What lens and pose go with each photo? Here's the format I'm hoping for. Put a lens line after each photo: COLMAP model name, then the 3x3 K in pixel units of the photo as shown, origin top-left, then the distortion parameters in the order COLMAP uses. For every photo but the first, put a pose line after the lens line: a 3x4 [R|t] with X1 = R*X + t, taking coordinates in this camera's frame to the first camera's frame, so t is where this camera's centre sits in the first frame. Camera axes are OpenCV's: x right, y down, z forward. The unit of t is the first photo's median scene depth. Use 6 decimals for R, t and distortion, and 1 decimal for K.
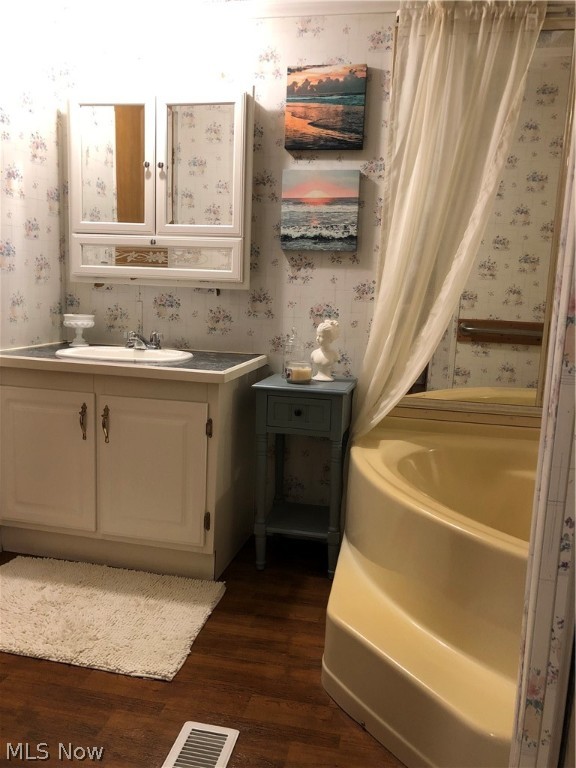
lens RADIAL K [[619.5, 0, 285.6], [0, 619.5, 381.0], [0, 0, 1]] dist [0.010076, -0.013911]
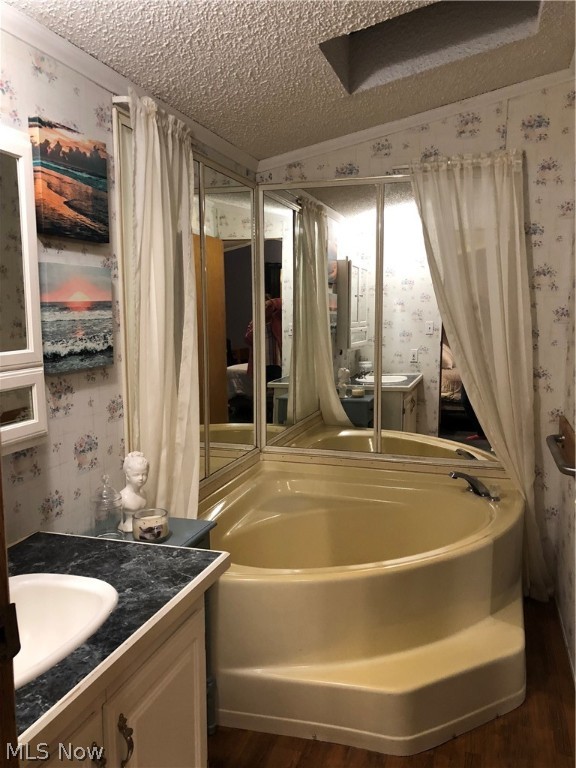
lens RADIAL K [[619.5, 0, 284.5], [0, 619.5, 385.2], [0, 0, 1]] dist [0.010076, -0.013911]
pose [[0.098957, -0.159575, 0.982213, -0.680604], [0.175601, 0.974368, 0.140609, -0.259119], [-0.979475, 0.158564, 0.124442, 0.681039]]
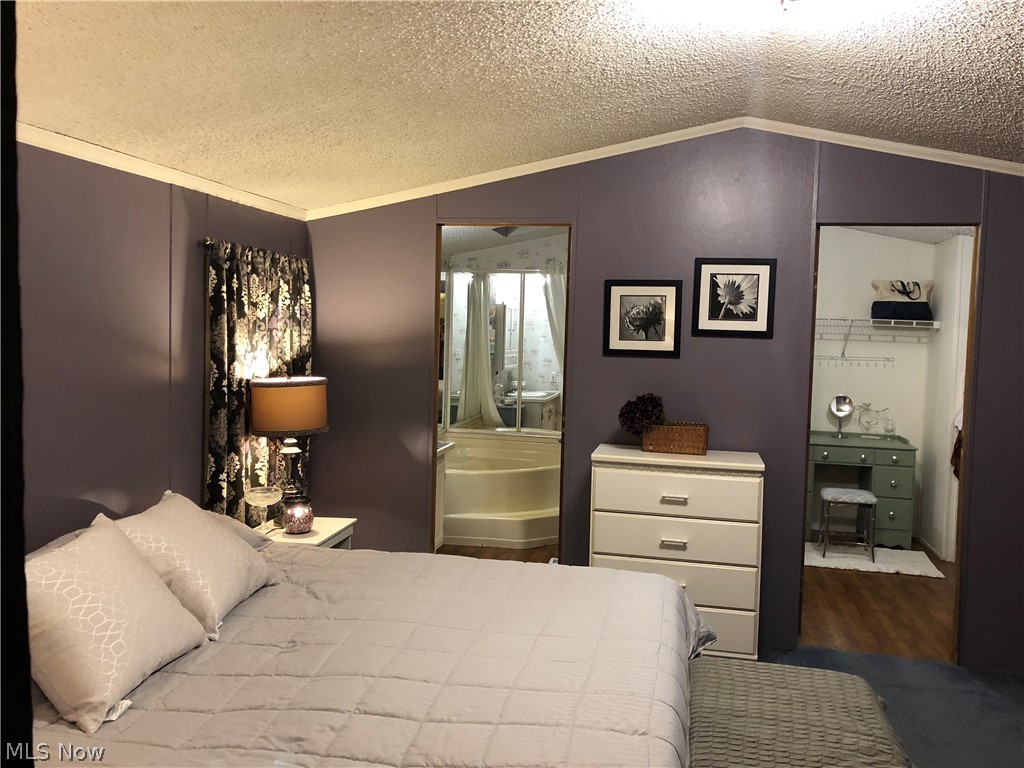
lens RADIAL K [[826.0, 0, 519.6], [0, 826.0, 356.2], [0, 0, 1]] dist [0.010076, -0.013911]
pose [[-0.018675, -0.076929, 0.996862, -2.272027], [0.138466, 0.987229, 0.078779, -0.389170], [-0.990191, 0.139503, -0.007784, 0.655864]]
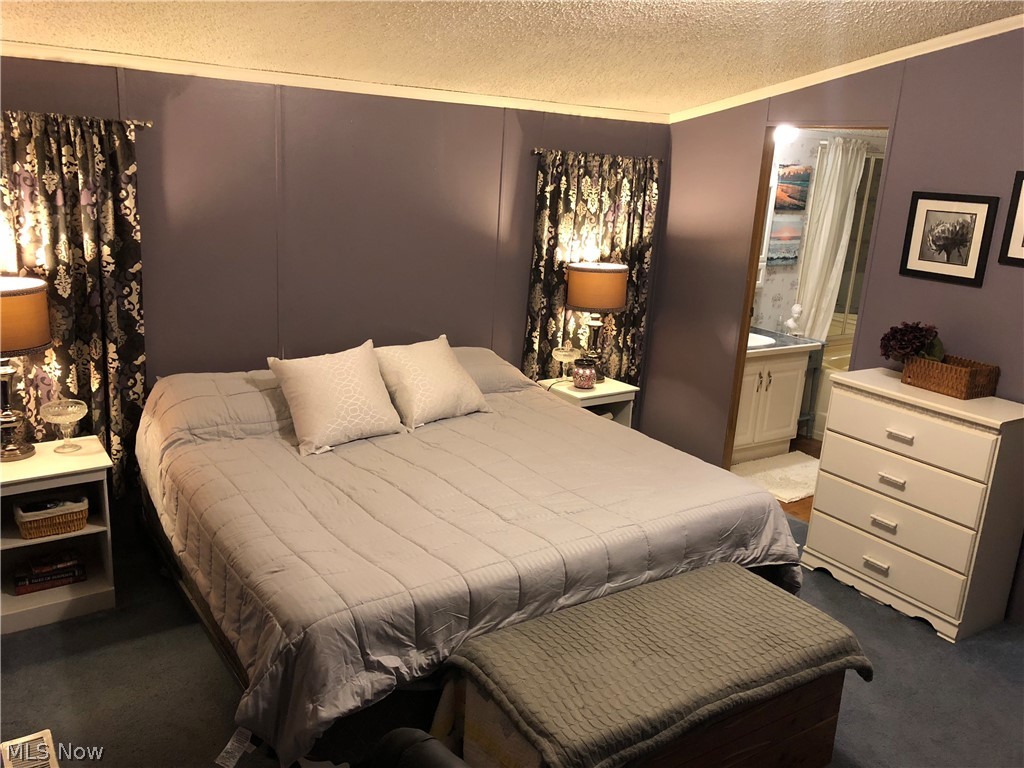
lens RADIAL K [[826.0, 0, 522.5], [0, 826.0, 377.4], [0, 0, 1]] dist [0.010076, -0.013911]
pose [[0.685323, -0.185015, 0.704345, -2.225477], [0.086022, 0.980984, 0.173982, -0.377196], [-0.723141, -0.058645, 0.688206, -0.113378]]
